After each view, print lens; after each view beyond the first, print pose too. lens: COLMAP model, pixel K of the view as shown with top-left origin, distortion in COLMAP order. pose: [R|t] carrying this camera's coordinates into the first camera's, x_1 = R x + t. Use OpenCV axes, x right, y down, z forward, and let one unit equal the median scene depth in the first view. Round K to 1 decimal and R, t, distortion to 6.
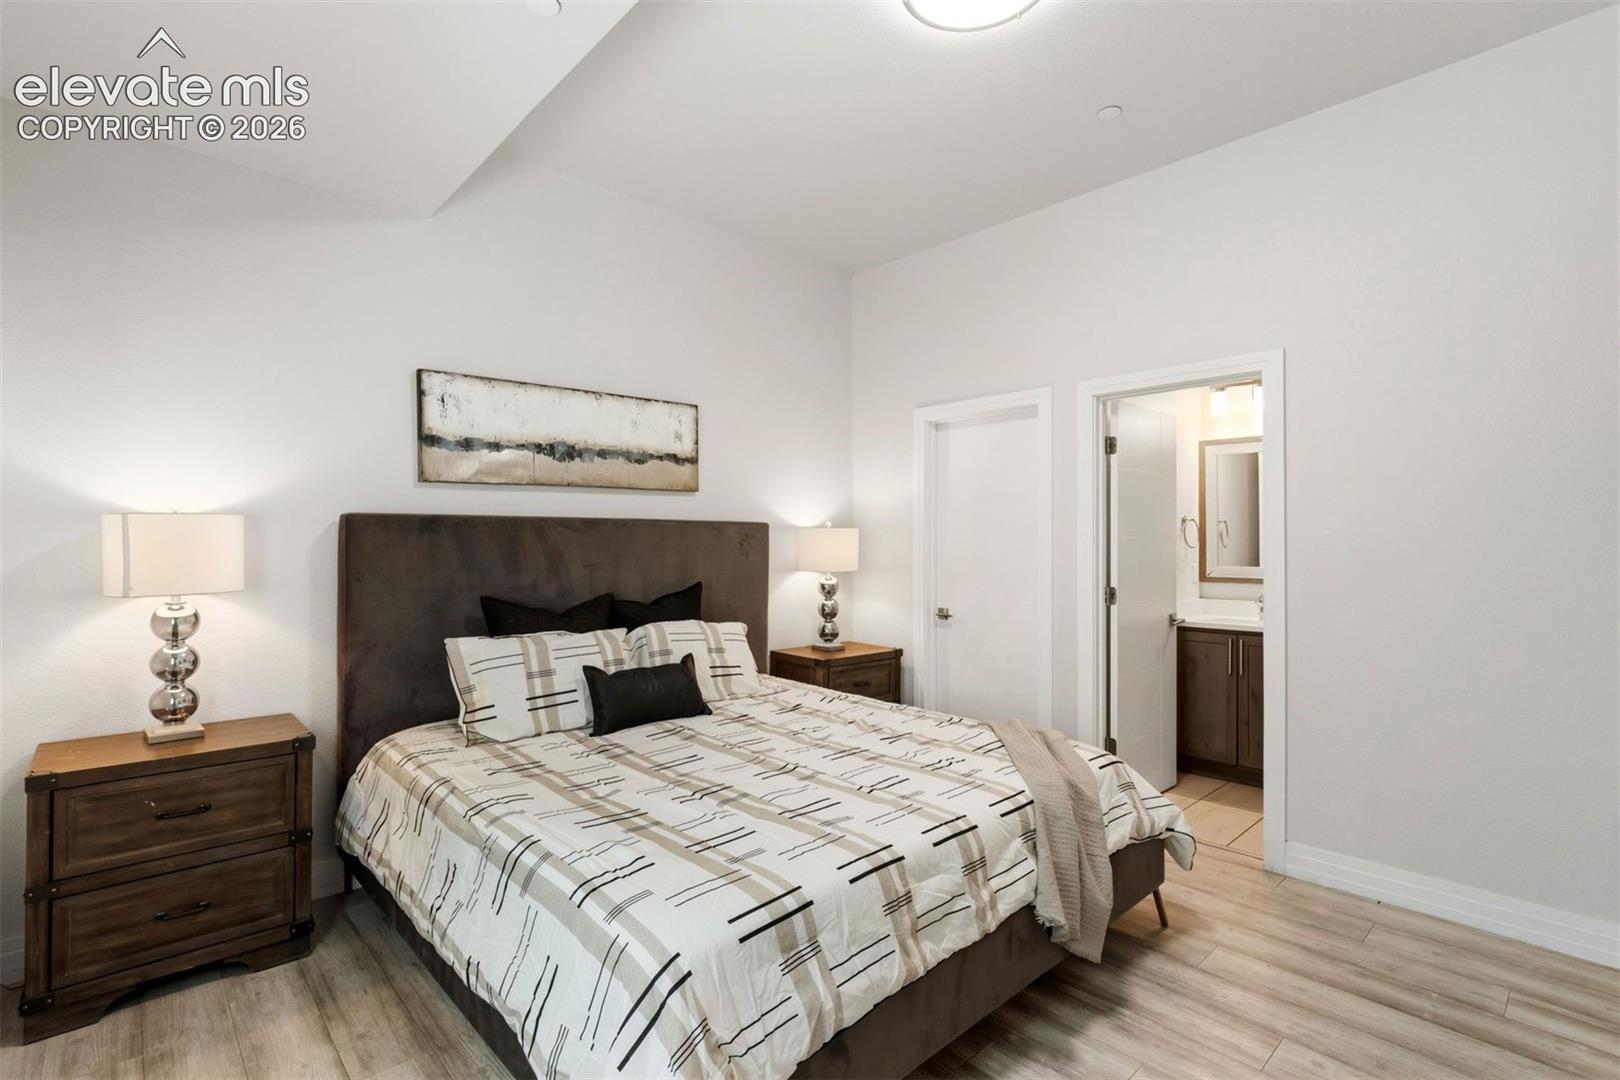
lens RADIAL K [[749.0, 0, 813.3], [0, 749.0, 547.9], [0, 0, 1]] dist [0.008088, -0.000068]
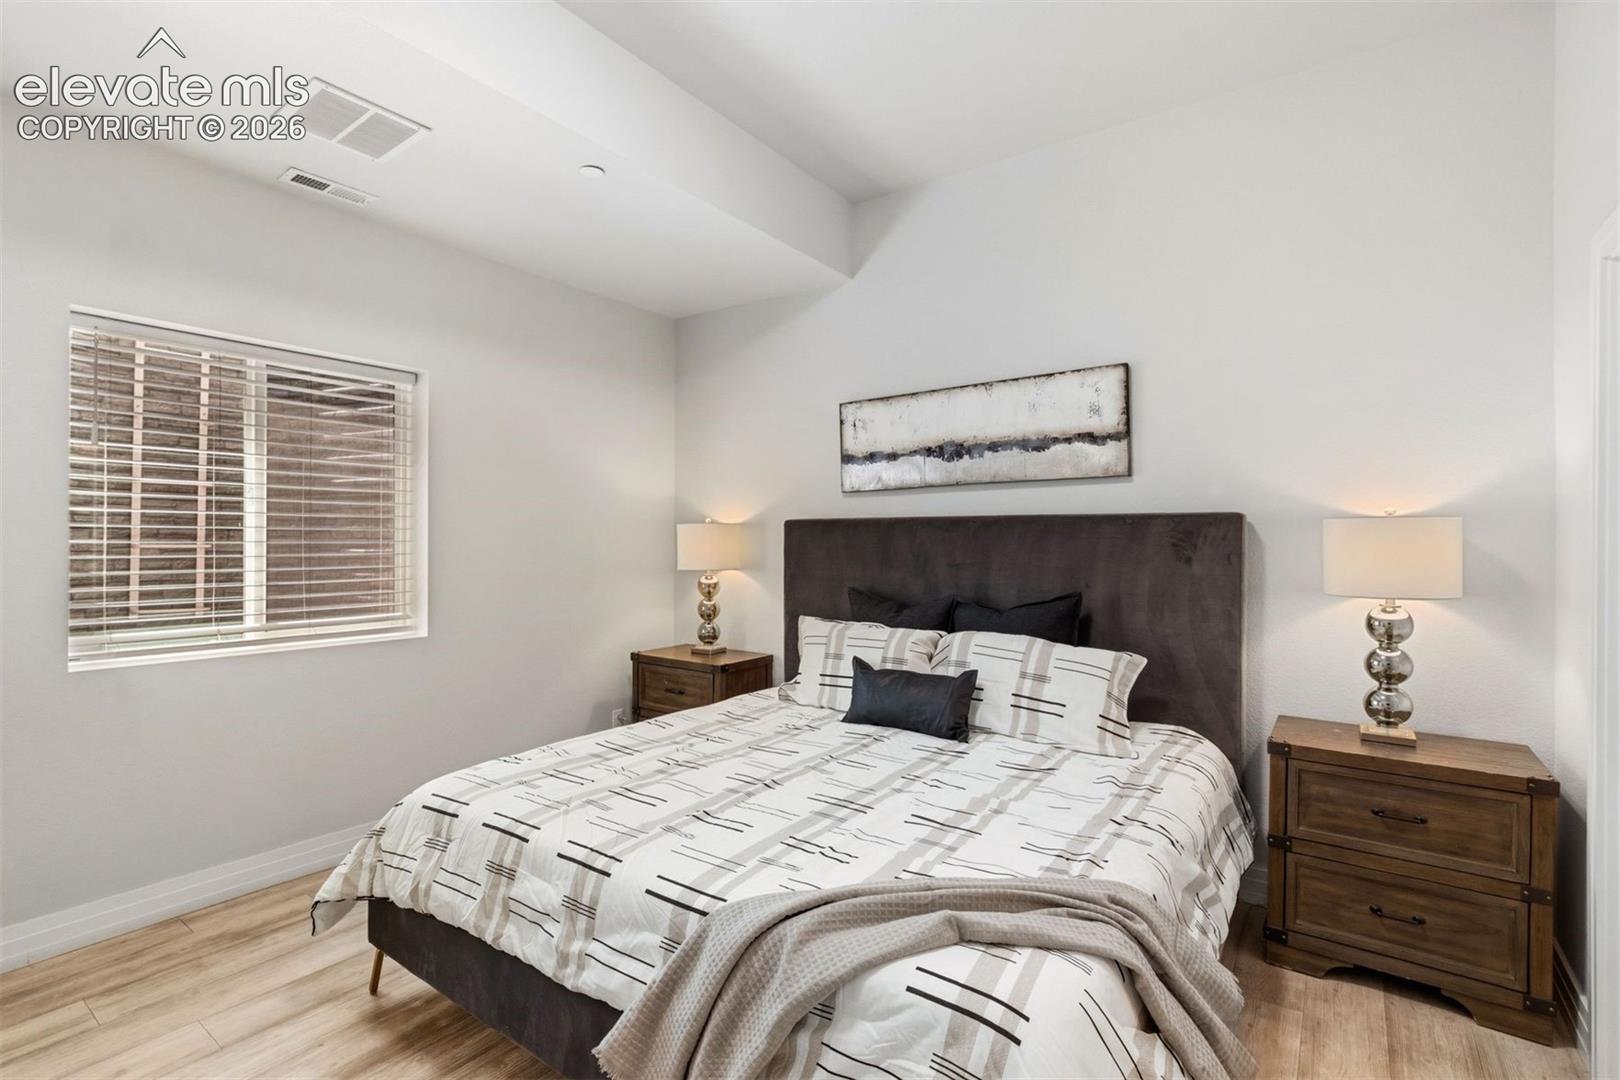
lens RADIAL K [[763.4, 0, 784.7], [0, 763.4, 542.0], [0, 0, 1]] dist [0.003721, -0.000770]
pose [[0.171078, 0.000110, -0.985257, 0.687016], [-0.013155, 0.999911, -0.002173, -0.001751], [0.985170, 0.013333, 0.171064, 0.654140]]
